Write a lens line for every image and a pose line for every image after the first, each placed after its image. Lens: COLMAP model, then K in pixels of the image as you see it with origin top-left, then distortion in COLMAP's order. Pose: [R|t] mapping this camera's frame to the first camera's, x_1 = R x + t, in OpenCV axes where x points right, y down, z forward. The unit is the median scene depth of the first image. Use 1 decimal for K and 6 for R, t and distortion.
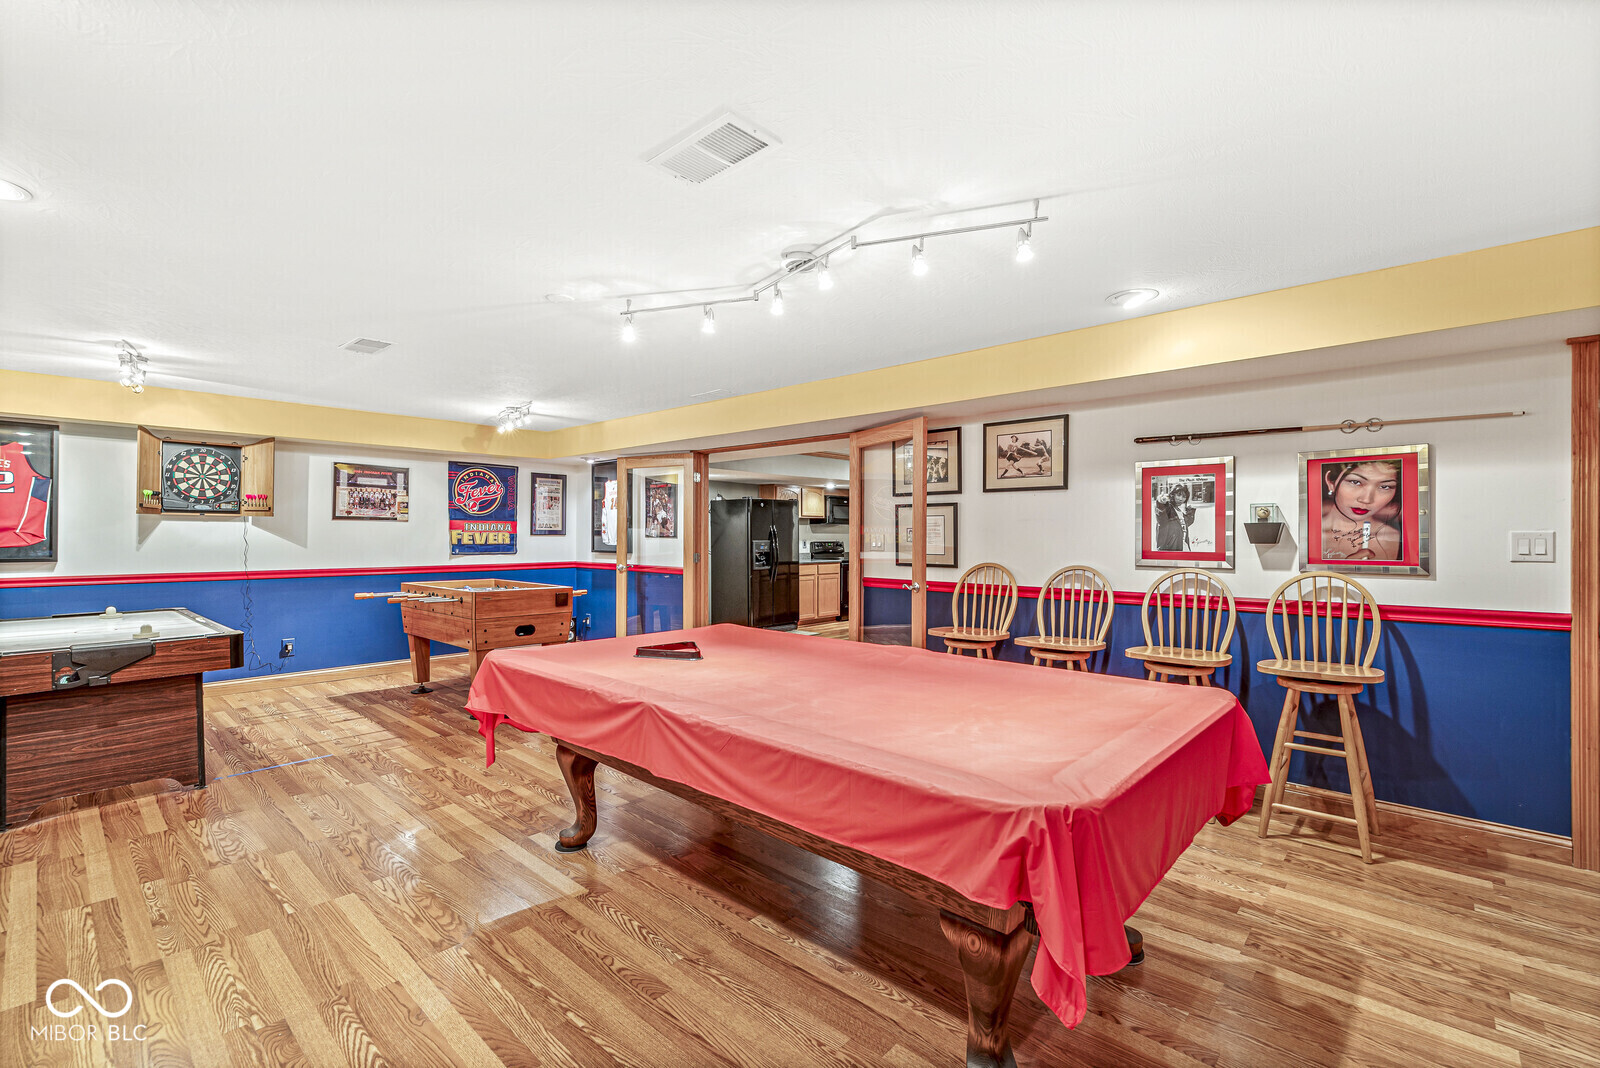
lens RADIAL K [[700.5, 0, 801.3], [0, 700.5, 531.8], [0, 0, 1]] dist [-0.002085, -0.000179]
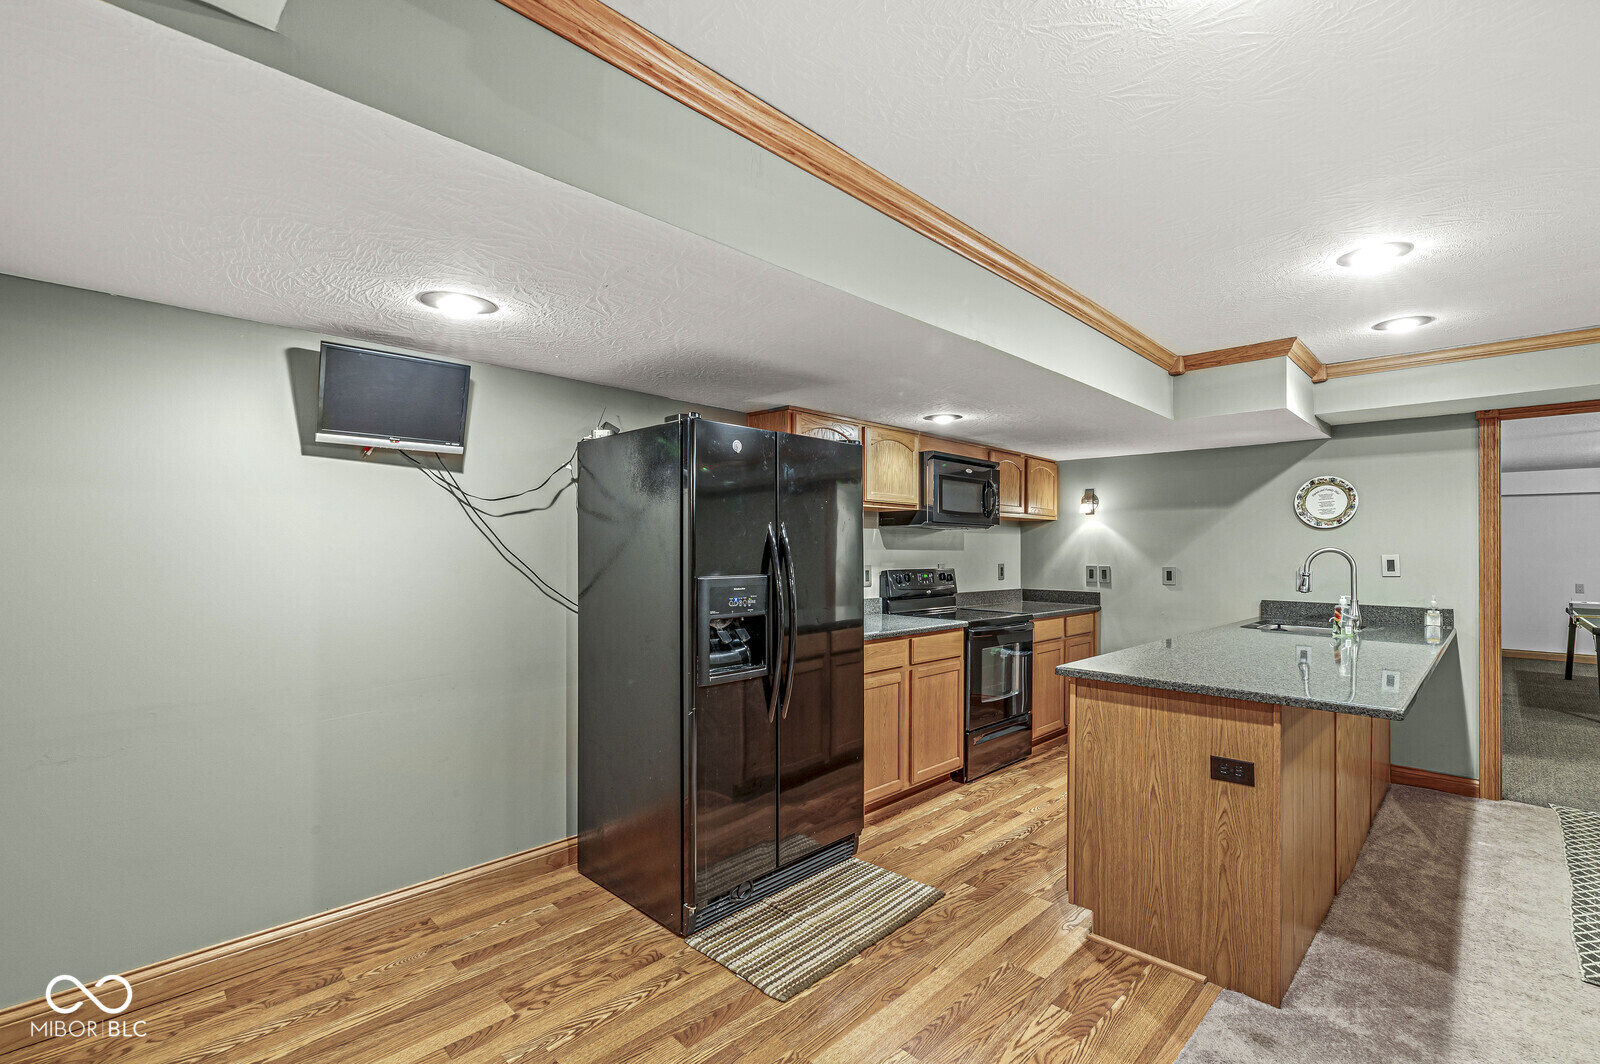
lens RADIAL K [[700.5, 0, 801.3], [0, 700.5, 529.8], [0, 0, 1]] dist [-0.002085, -0.000179]
pose [[0.999177, 0.002664, -0.040486, -0.017200], [-0.003743, 0.999639, -0.026605, 0.002149], [0.040400, 0.026734, 0.998826, 0.627167]]
